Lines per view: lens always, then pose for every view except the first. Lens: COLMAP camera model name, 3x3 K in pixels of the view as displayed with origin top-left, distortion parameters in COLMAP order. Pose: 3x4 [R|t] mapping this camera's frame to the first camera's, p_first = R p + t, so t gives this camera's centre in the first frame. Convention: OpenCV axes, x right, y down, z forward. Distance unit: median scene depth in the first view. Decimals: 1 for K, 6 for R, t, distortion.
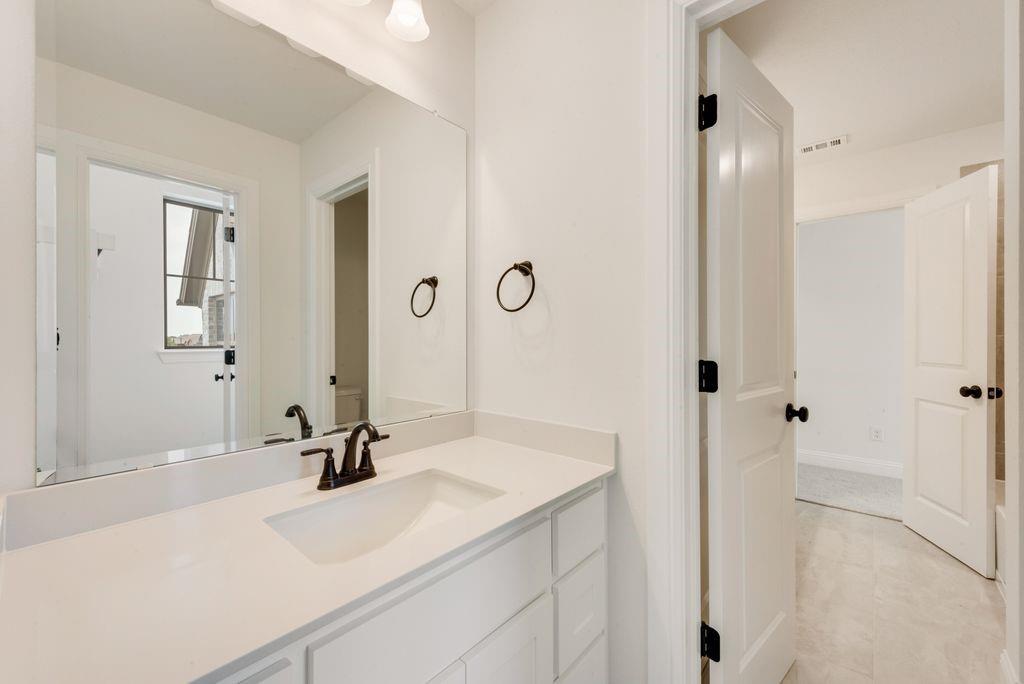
lens RADIAL K [[405.4, 0, 511.2], [0, 405.4, 341.3], [0, 0, 1]] dist [0.002005, -0.000497]
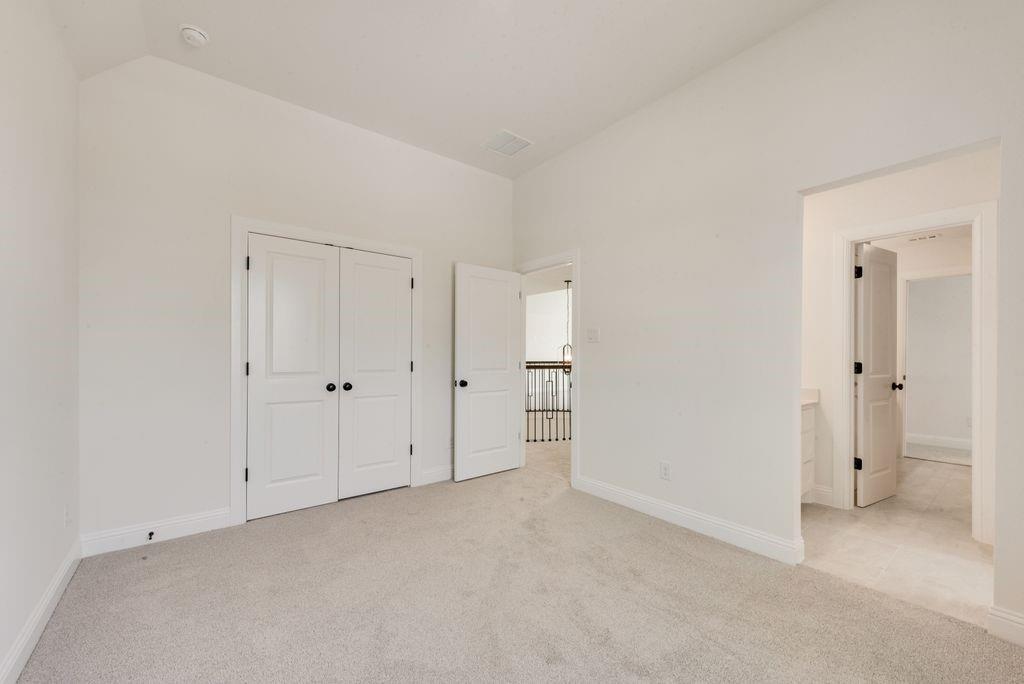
lens RADIAL K [[405.4, 0, 511.0], [0, 405.4, 349.4], [0, 0, 1]] dist [0.002005, -0.000497]
pose [[0.982413, 0.004861, -0.186660, -0.959804], [-0.003502, 0.999965, 0.007608, -0.039815], [0.186691, -0.006821, 0.982395, -1.570210]]
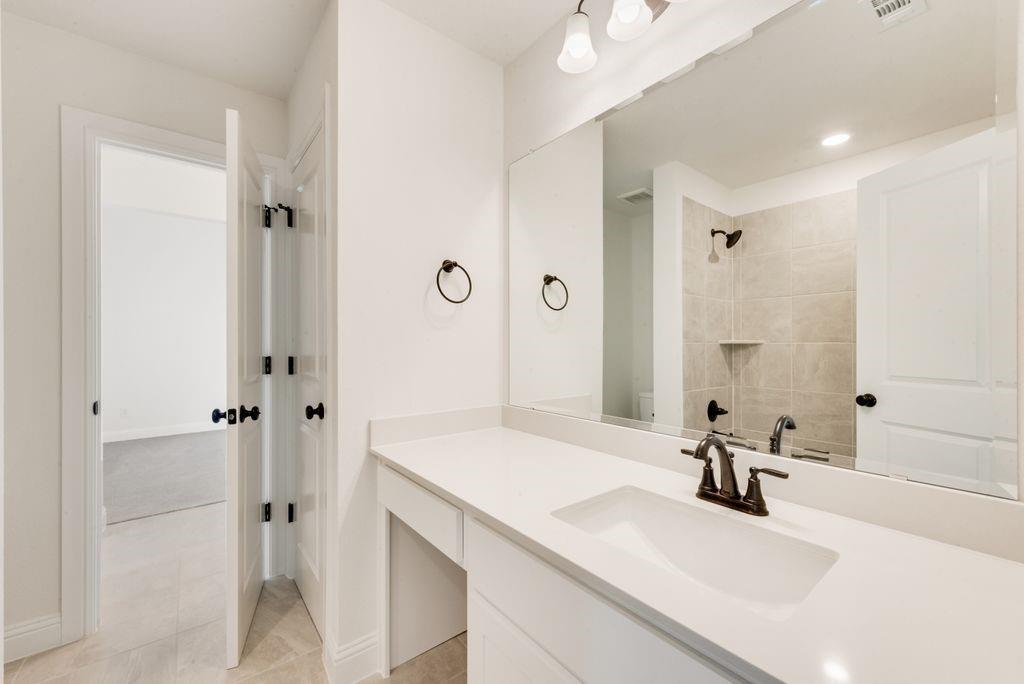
lens RADIAL K [[405.4, 0, 510.1], [0, 405.4, 343.1], [0, 0, 1]] dist [0.002005, -0.000497]
pose [[-0.196723, -0.000963, -0.980459, 0.754574], [0.003736, 0.999992, -0.001732, -0.003323], [0.980452, -0.004003, -0.196718, 0.962235]]
